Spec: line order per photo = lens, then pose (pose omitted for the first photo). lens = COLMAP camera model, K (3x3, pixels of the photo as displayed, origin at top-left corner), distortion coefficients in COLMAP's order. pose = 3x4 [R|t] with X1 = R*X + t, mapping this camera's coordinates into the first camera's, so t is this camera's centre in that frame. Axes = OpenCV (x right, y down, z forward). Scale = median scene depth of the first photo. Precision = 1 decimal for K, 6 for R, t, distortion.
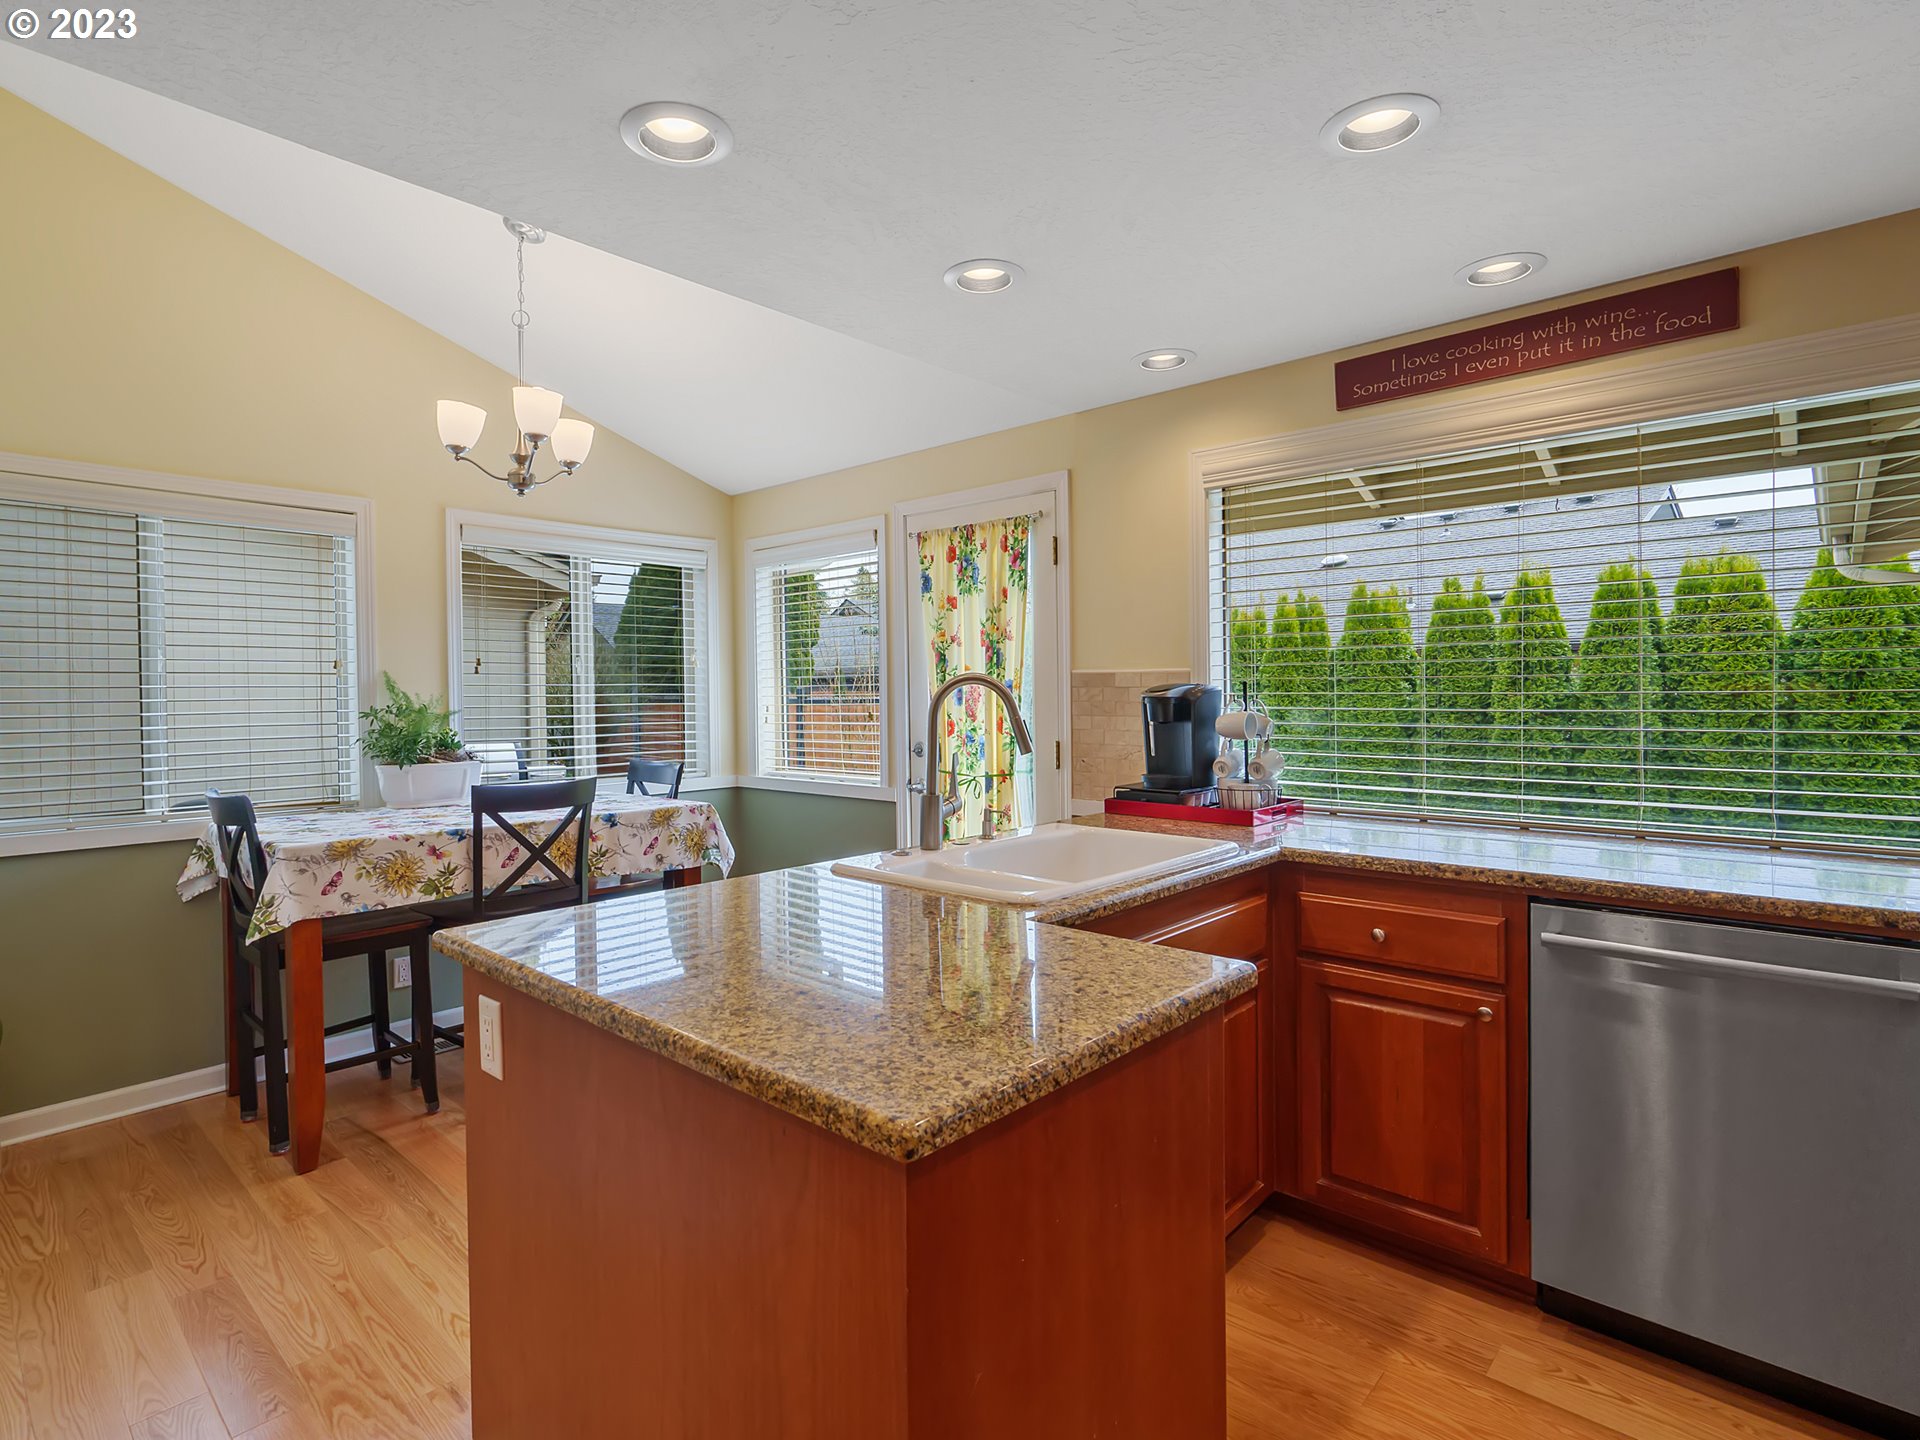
lens RADIAL K [[974.9, 0, 921.1], [0, 974.9, 704.3], [0, 0, 1]] dist [0.002023, 0.001871]
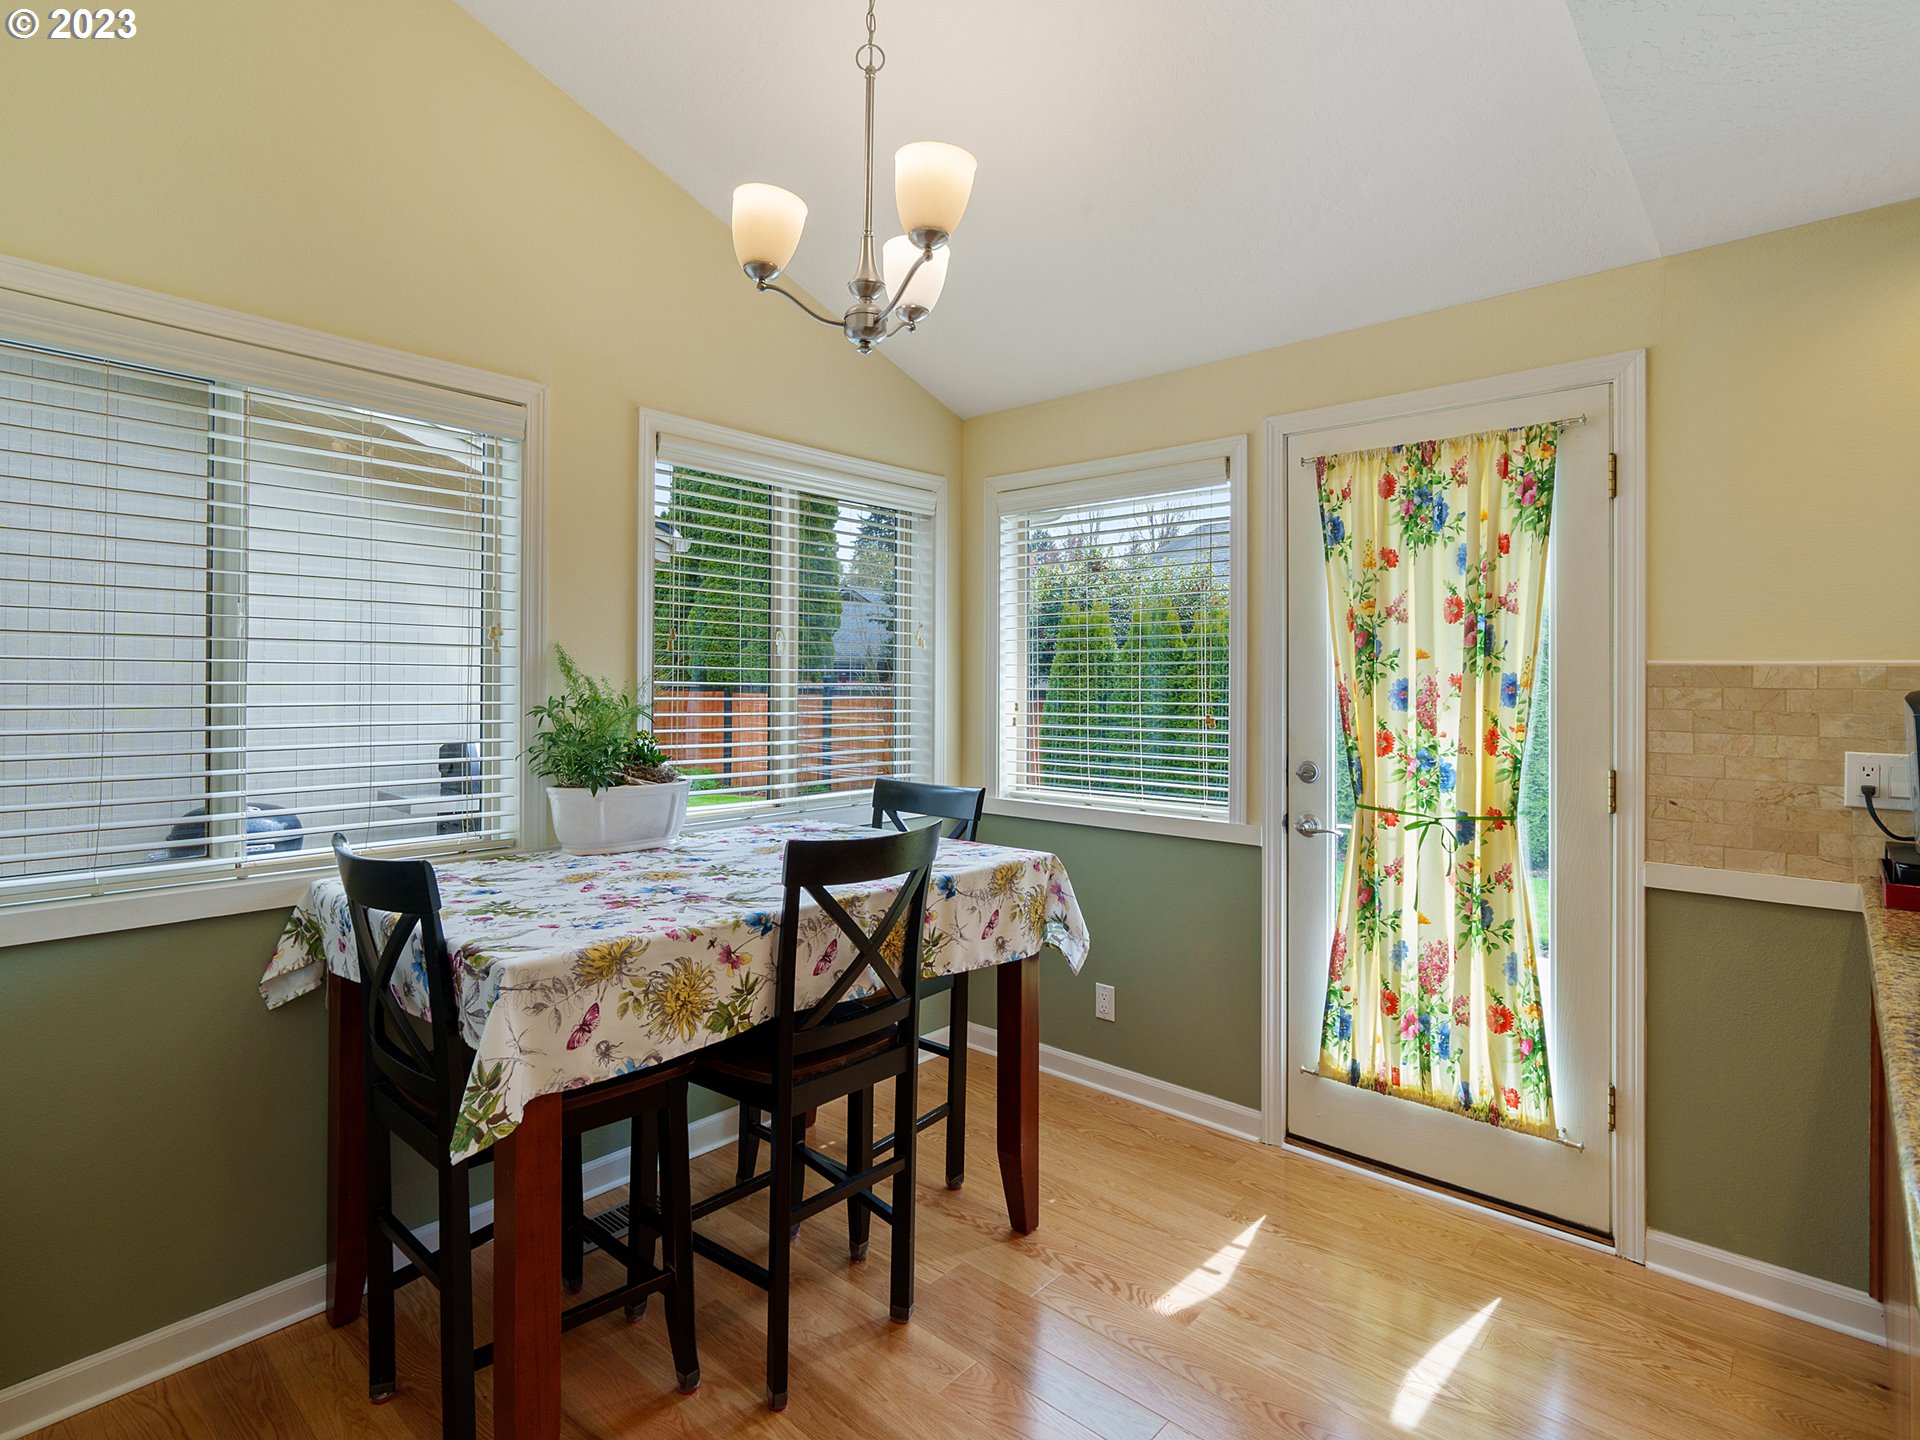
lens RADIAL K [[980.5, 0, 887.5], [0, 980.5, 676.6], [0, 0, 1]] dist [-0.003209, 0.001633]
pose [[0.999837, 0.017683, -0.003608, -0.357062], [-0.017748, 0.999670, -0.018586, -0.003610], [0.003278, 0.018647, 0.999821, 0.369313]]
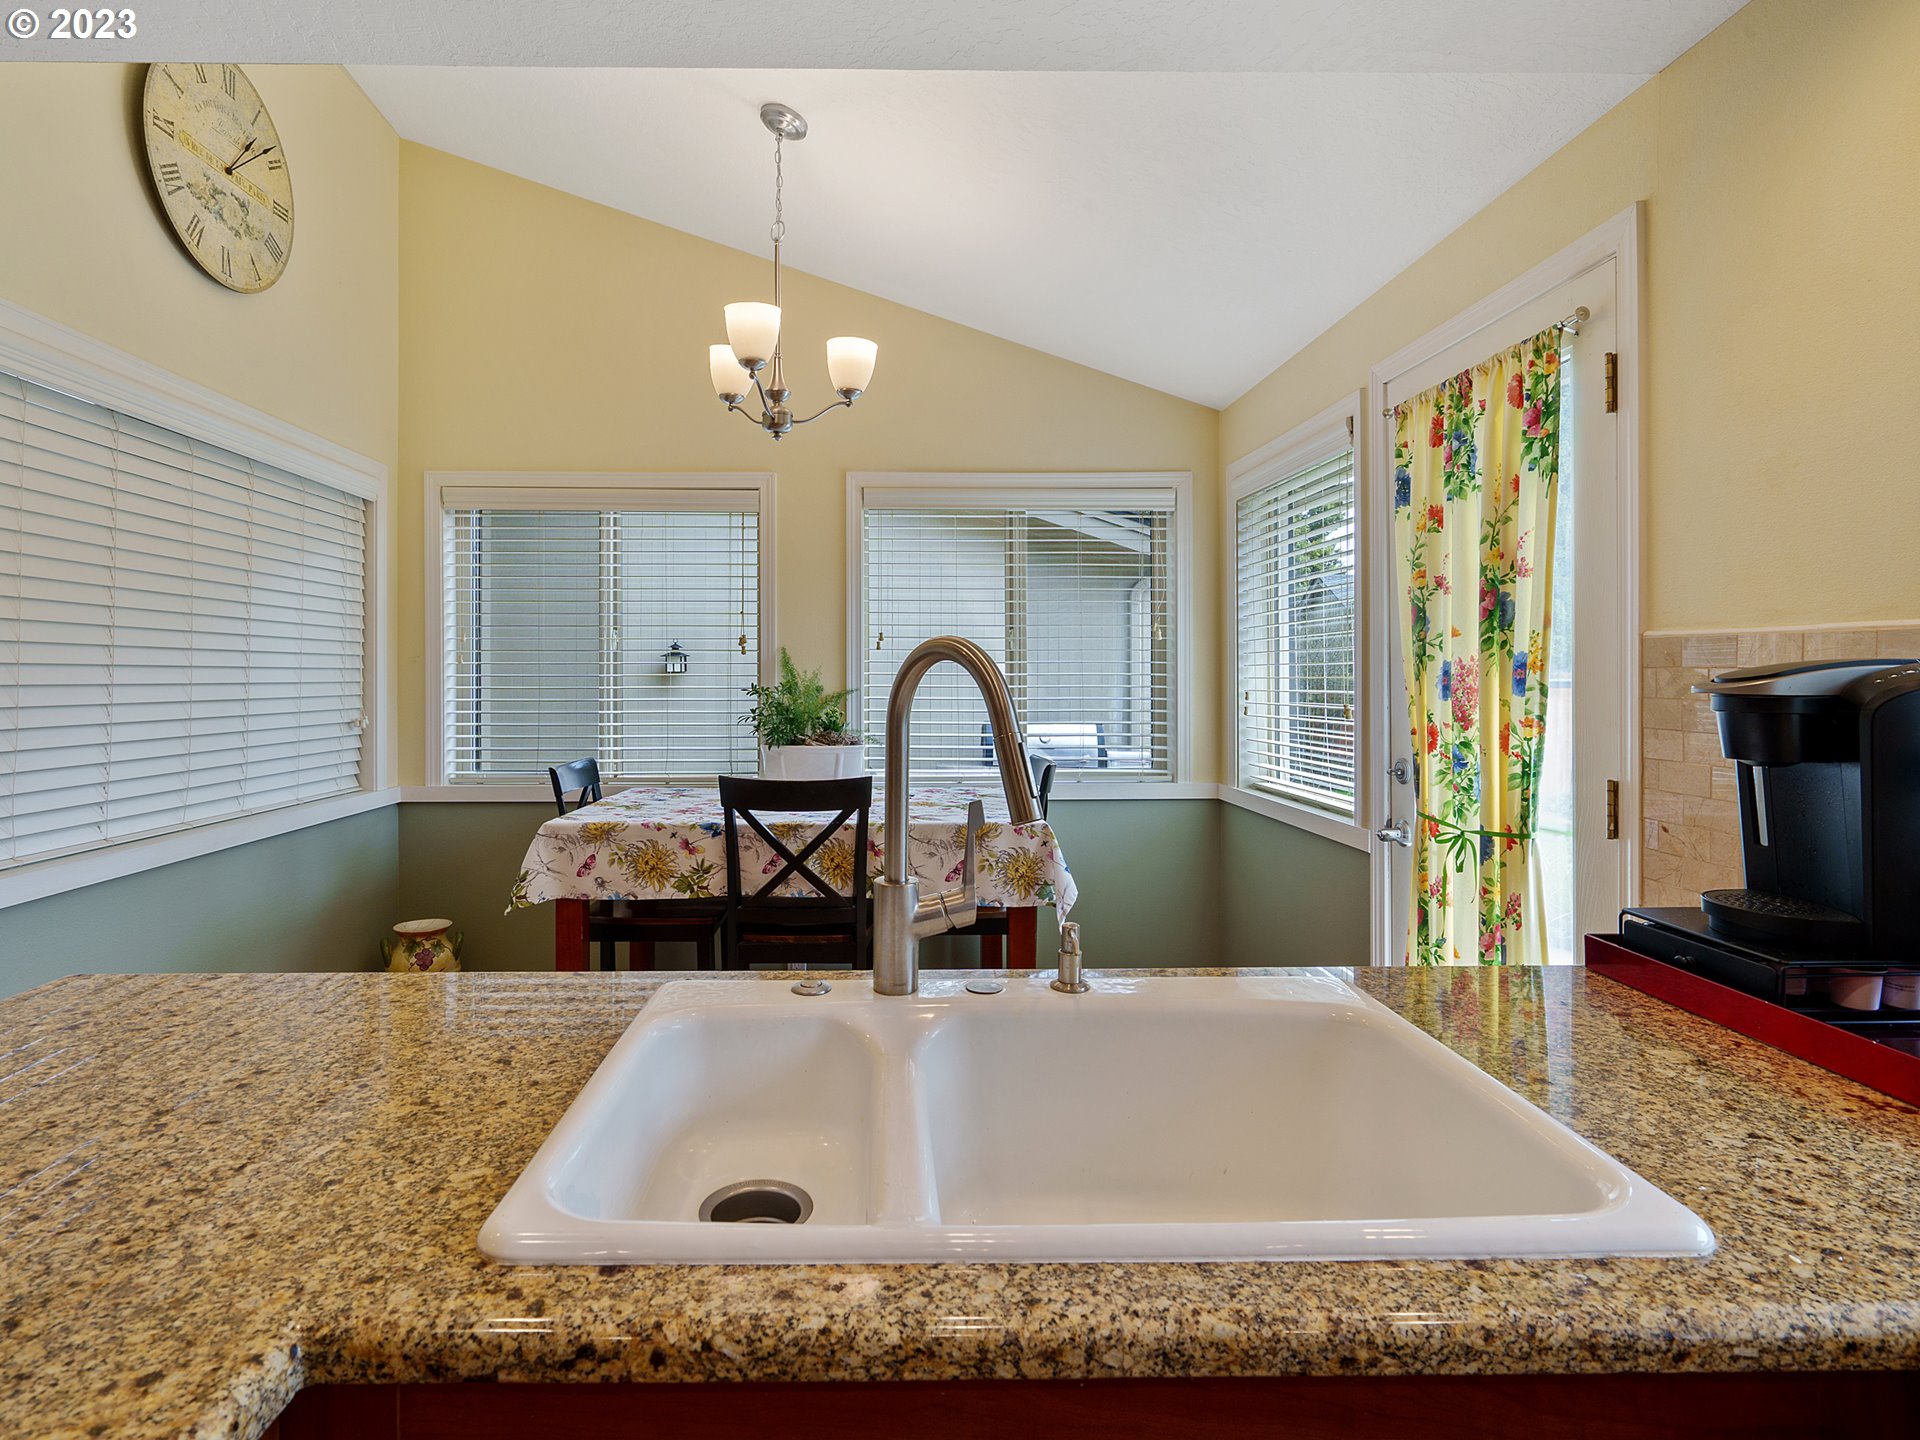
lens RADIAL K [[980.5, 0, 887.5], [0, 980.5, 676.6], [0, 0, 1]] dist [-0.003209, 0.001633]
pose [[0.702307, 0.011717, -0.711778, 0.243863], [-0.016608, 0.999862, 0.000072, -0.007650], [0.711681, 0.011771, 0.702404, 0.431675]]
